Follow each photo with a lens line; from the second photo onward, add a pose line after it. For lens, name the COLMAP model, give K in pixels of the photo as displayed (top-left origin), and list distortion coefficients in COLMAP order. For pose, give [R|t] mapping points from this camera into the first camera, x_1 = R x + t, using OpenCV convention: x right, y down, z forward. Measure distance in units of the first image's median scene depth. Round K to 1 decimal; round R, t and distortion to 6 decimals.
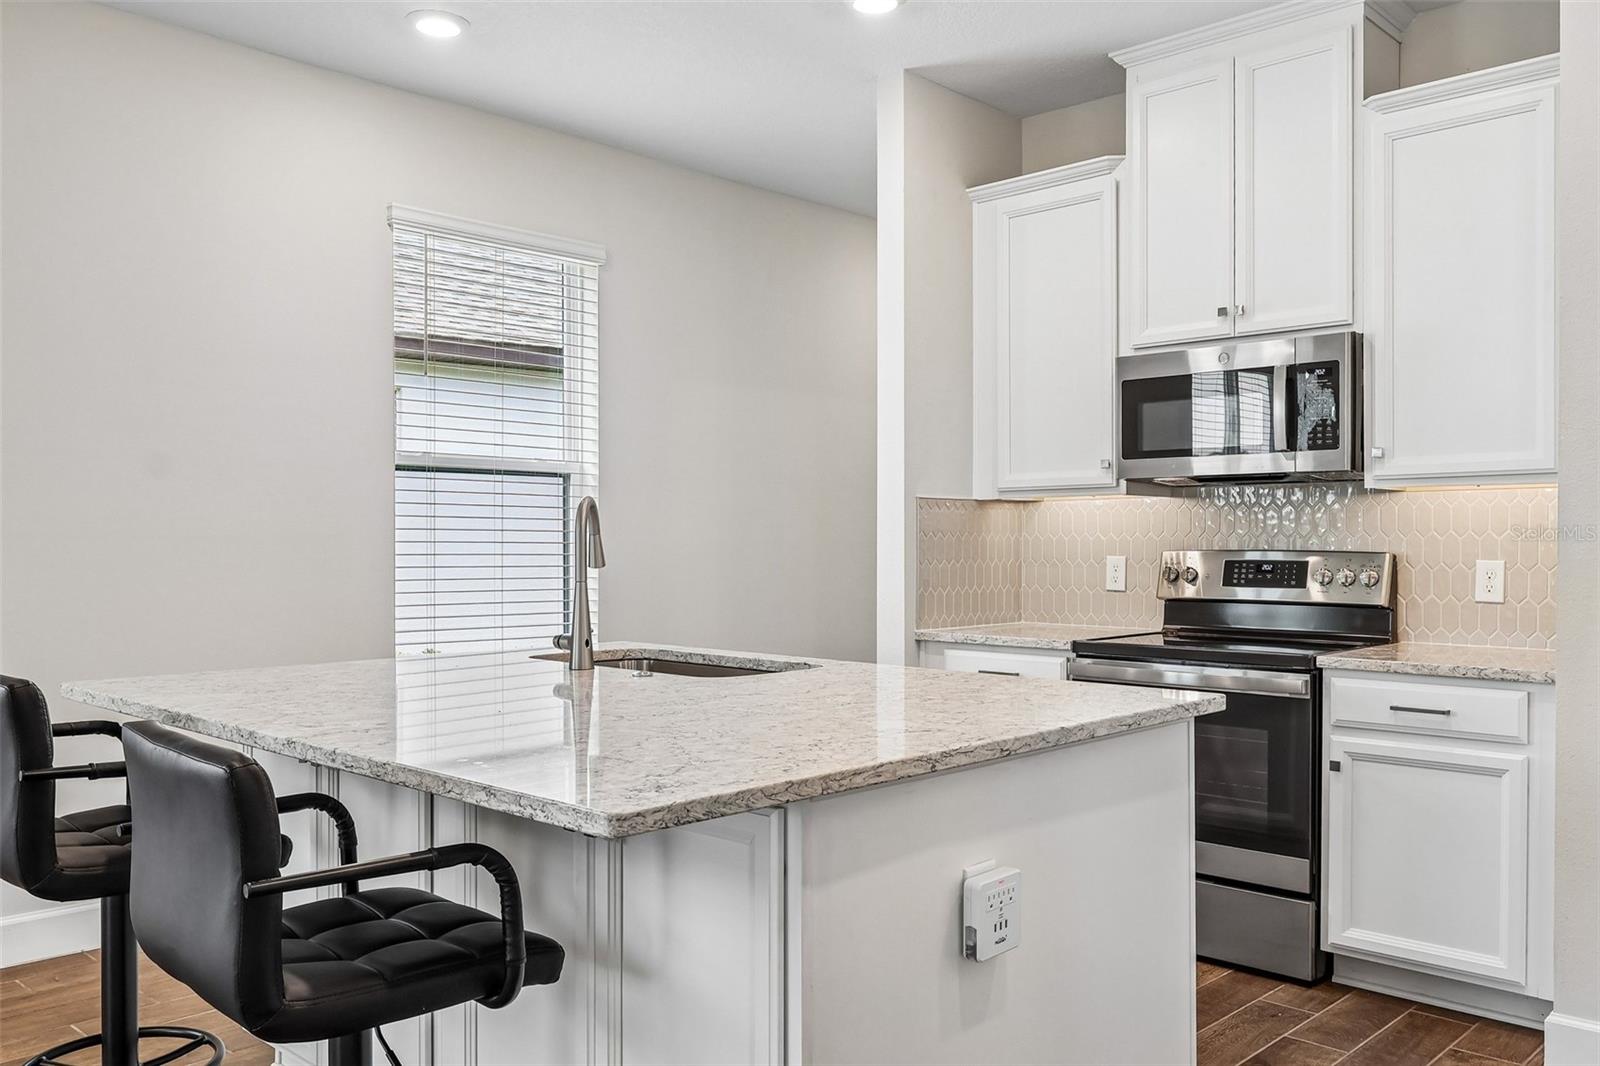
lens RADIAL K [[1293.3, 0, 806.2], [0, 1293.3, 556.8], [0, 0, 1]] dist [0.000625, -0.008853]
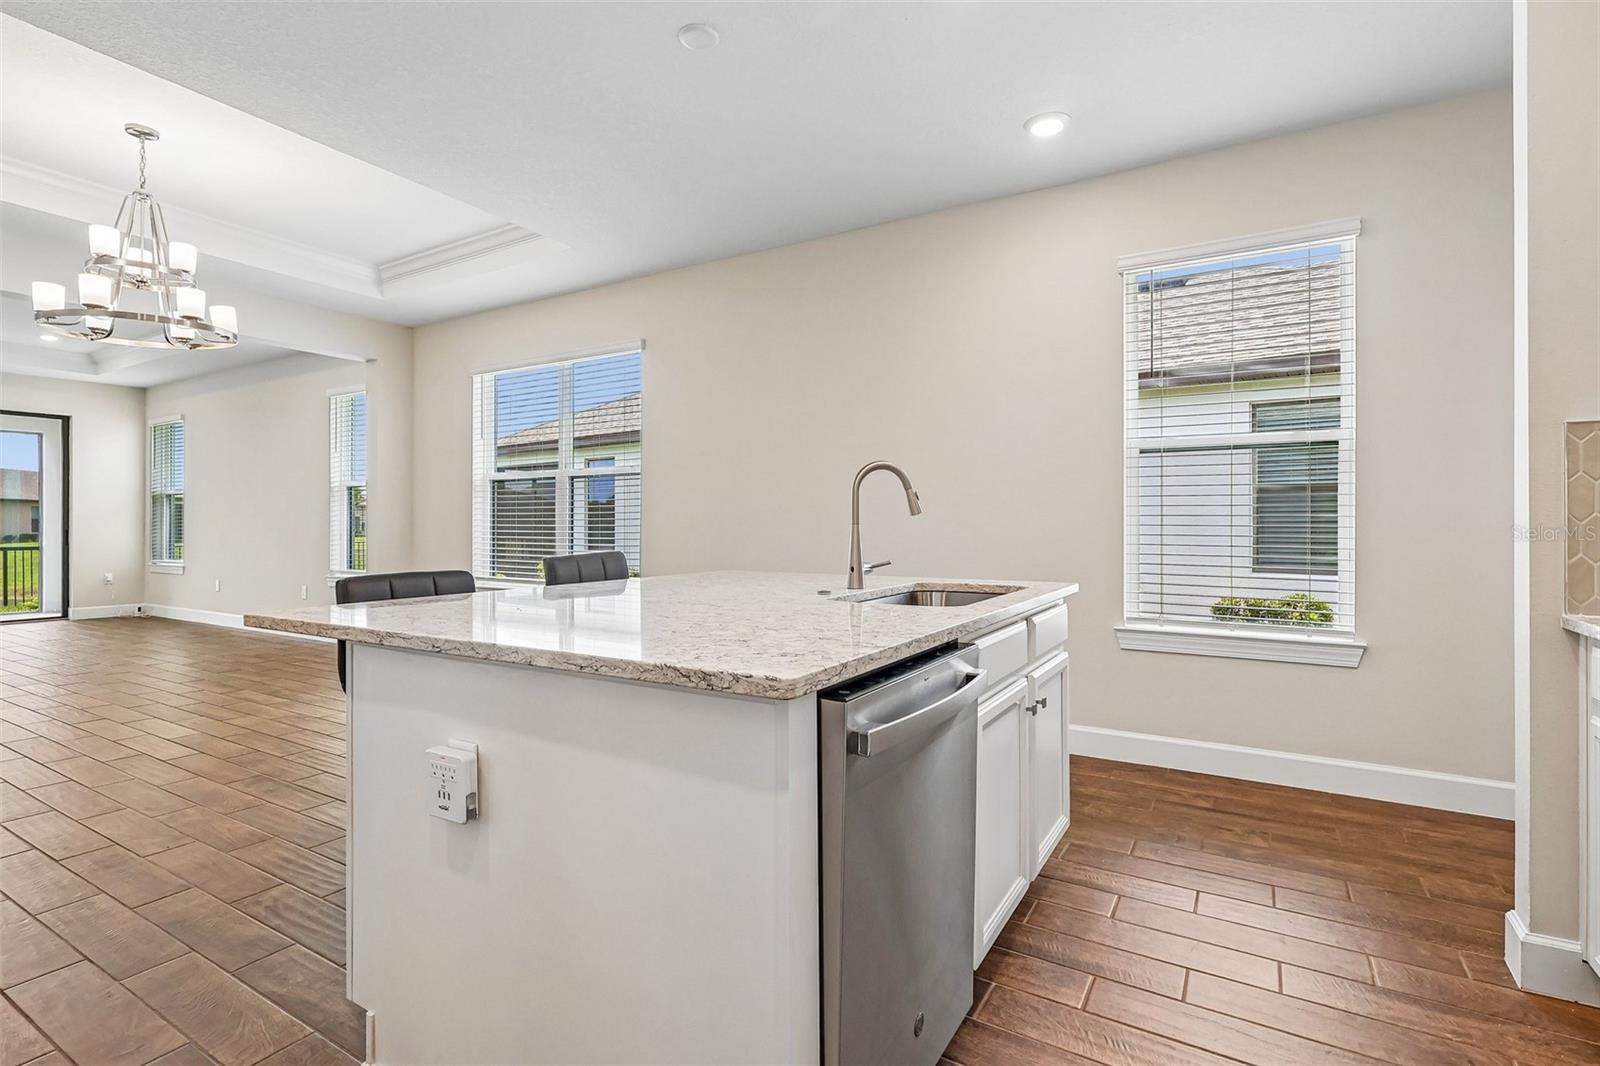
lens RADIAL K [[761.6, 0, 798.4], [0, 761.6, 523.9], [0, 0, 1]] dist [-0.002023, 0.001660]
pose [[0.217480, -0.000376, -0.976065, 0.439669], [-0.012871, 0.999912, -0.003253, 0.016523], [0.975980, 0.013271, 0.217456, 0.565285]]
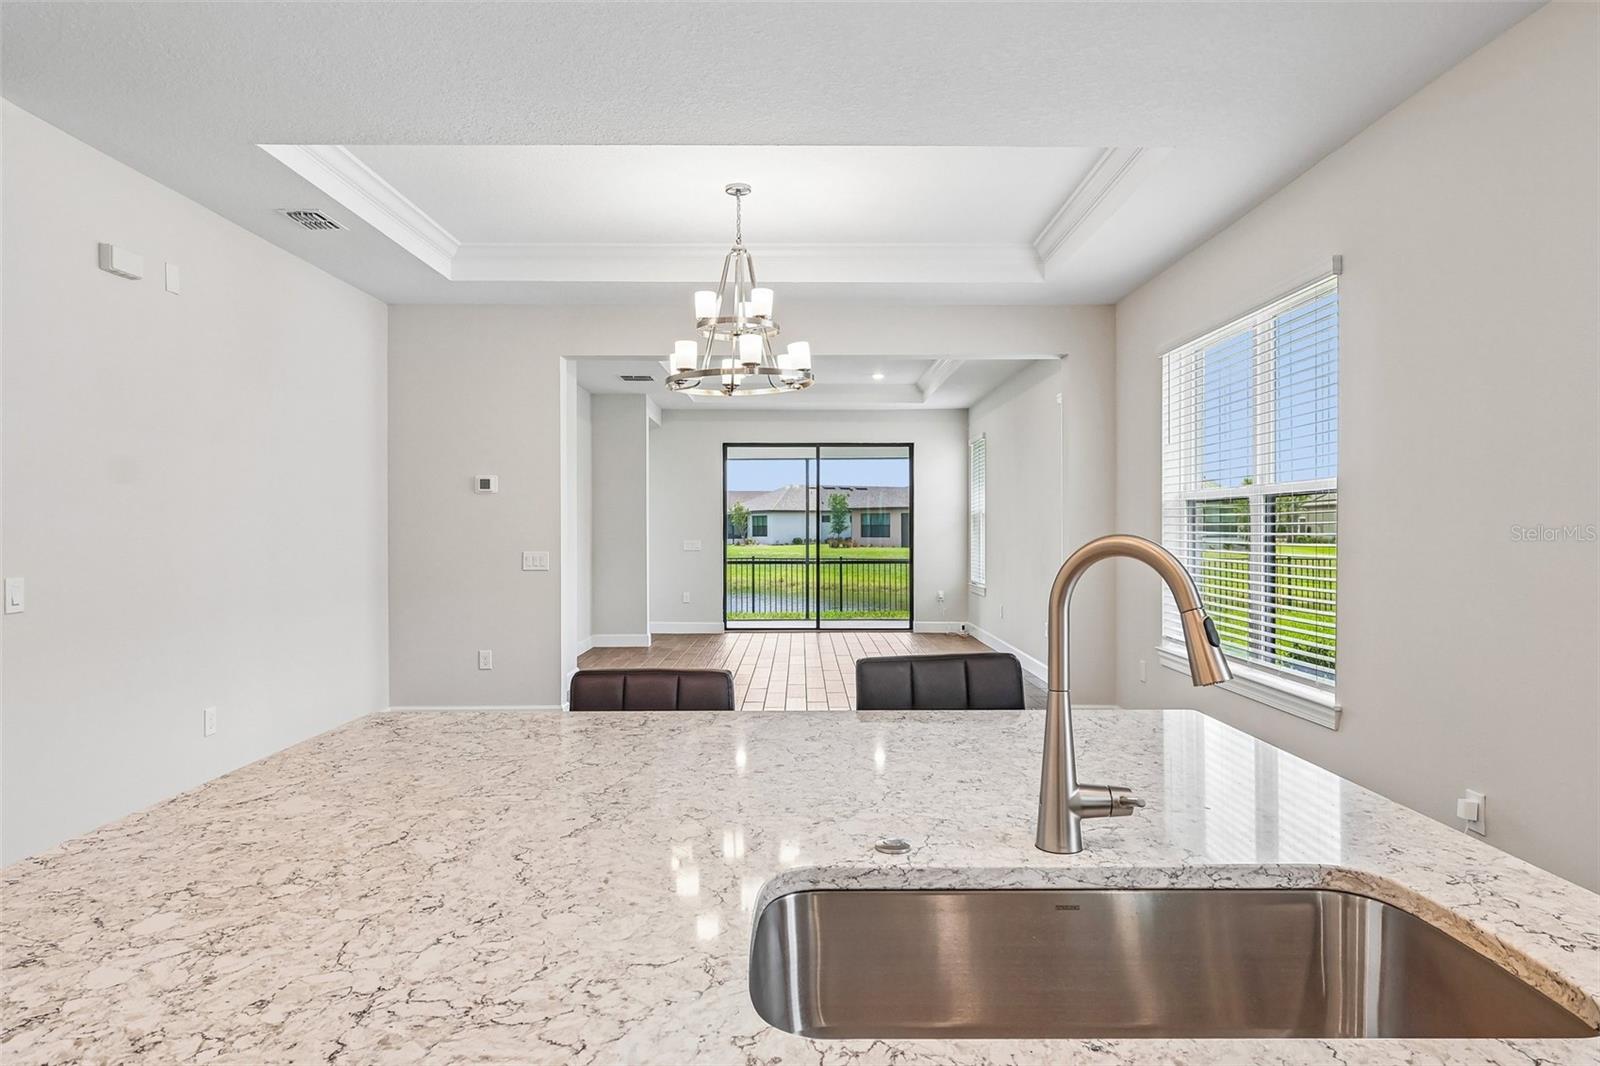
lens RADIAL K [[955.7, 0, 789.1], [0, 955.7, 524.0], [0, 0, 1]] dist [0.016648, 0.000959]
pose [[-0.722971, -0.001790, -0.690876, 0.150052], [-0.007234, 0.999961, 0.004979, -0.038675], [0.690841, 0.008597, -0.722956, 0.894342]]
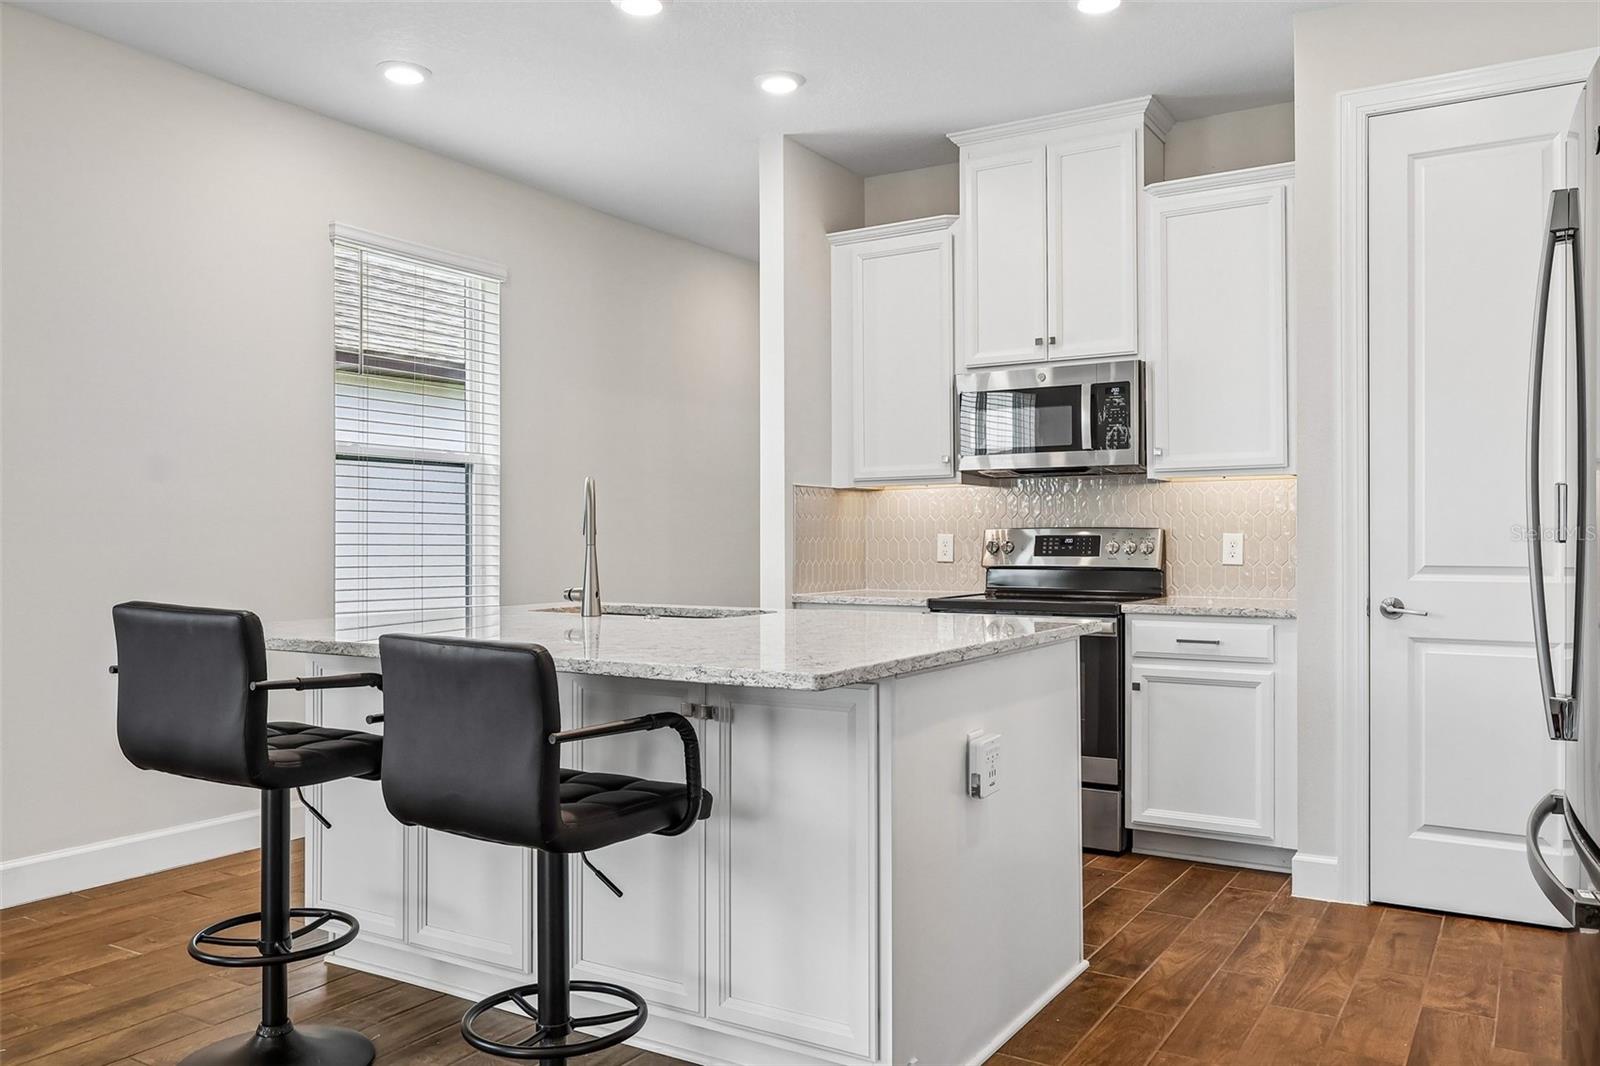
lens RADIAL K [[1212.9, 0, 795.3], [0, 1212.9, 534.7], [0, 0, 1]] dist [0.002339, -0.002792]
pose [[0.978744, -0.001153, 0.205082, -0.162821], [0.004573, 0.999858, -0.016204, 0.021273], [-0.205034, 0.016797, 0.978611, -0.129219]]
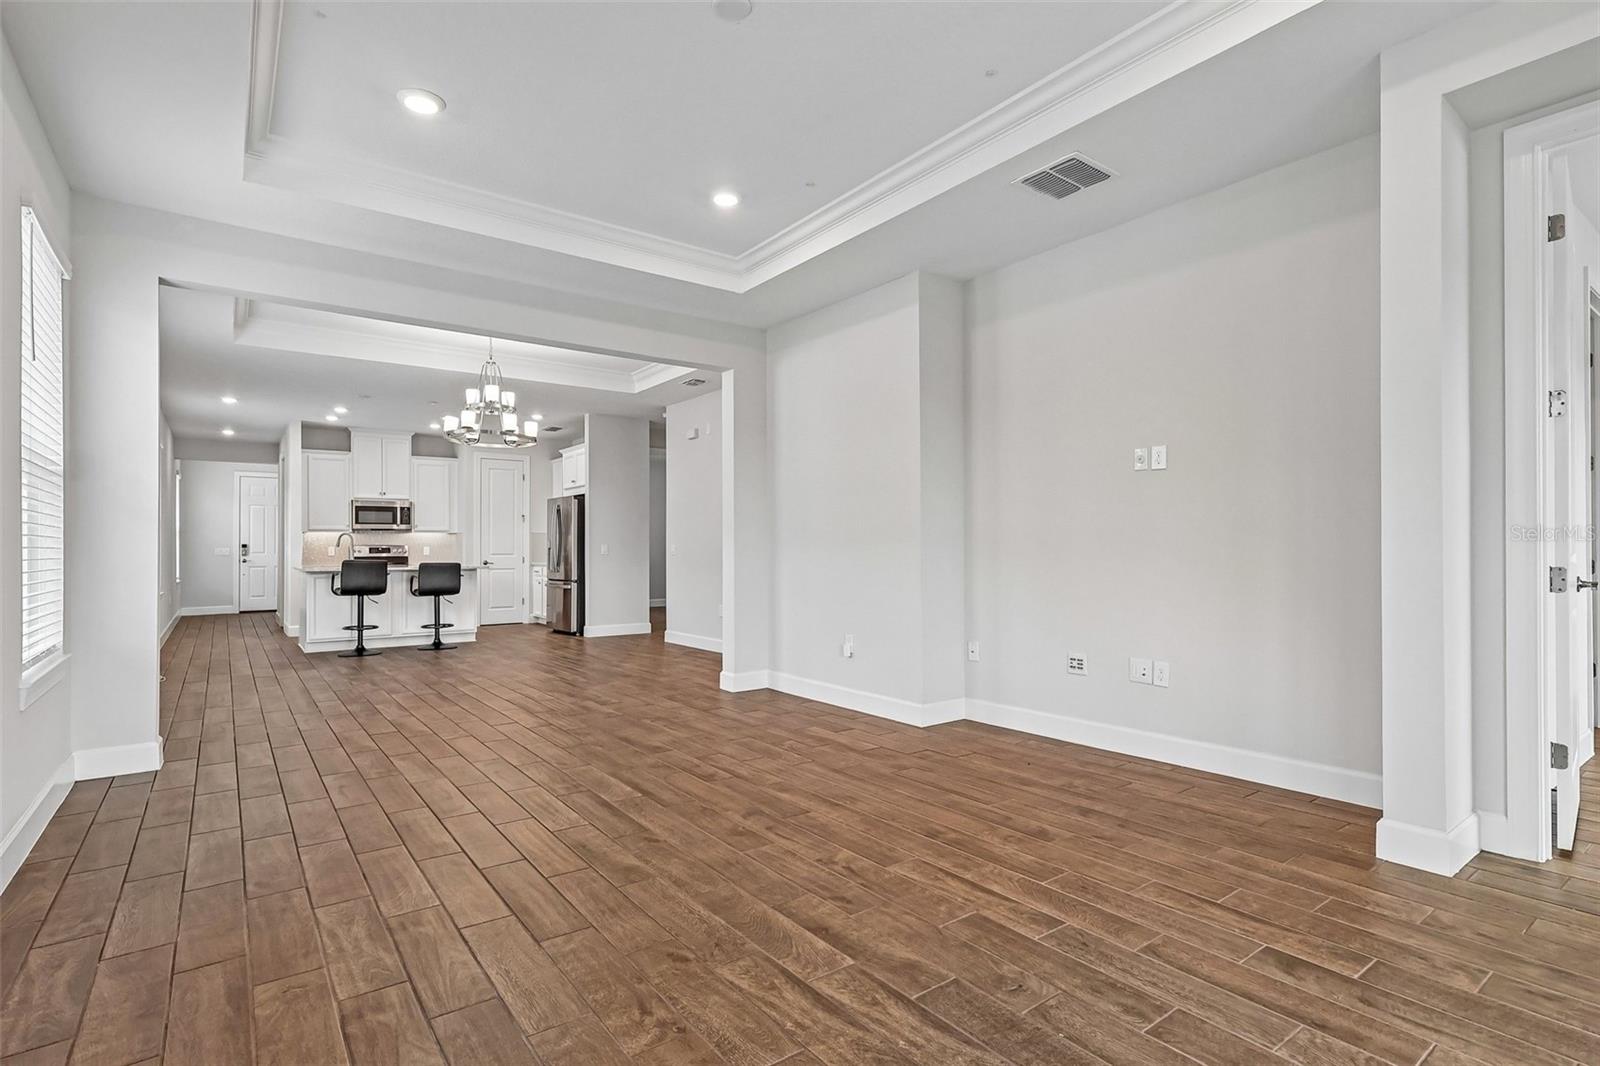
lens RADIAL K [[778.5, 0, 810.4], [0, 778.5, 552.4], [0, 0, 1]] dist [-0.000149, 0.002659]
pose [[0.155498, -0.005235, 0.987822, -2.173588], [0.017810, 0.999838, 0.002495, 0.041655], [-0.987676, 0.017205, 0.155566, -0.938728]]
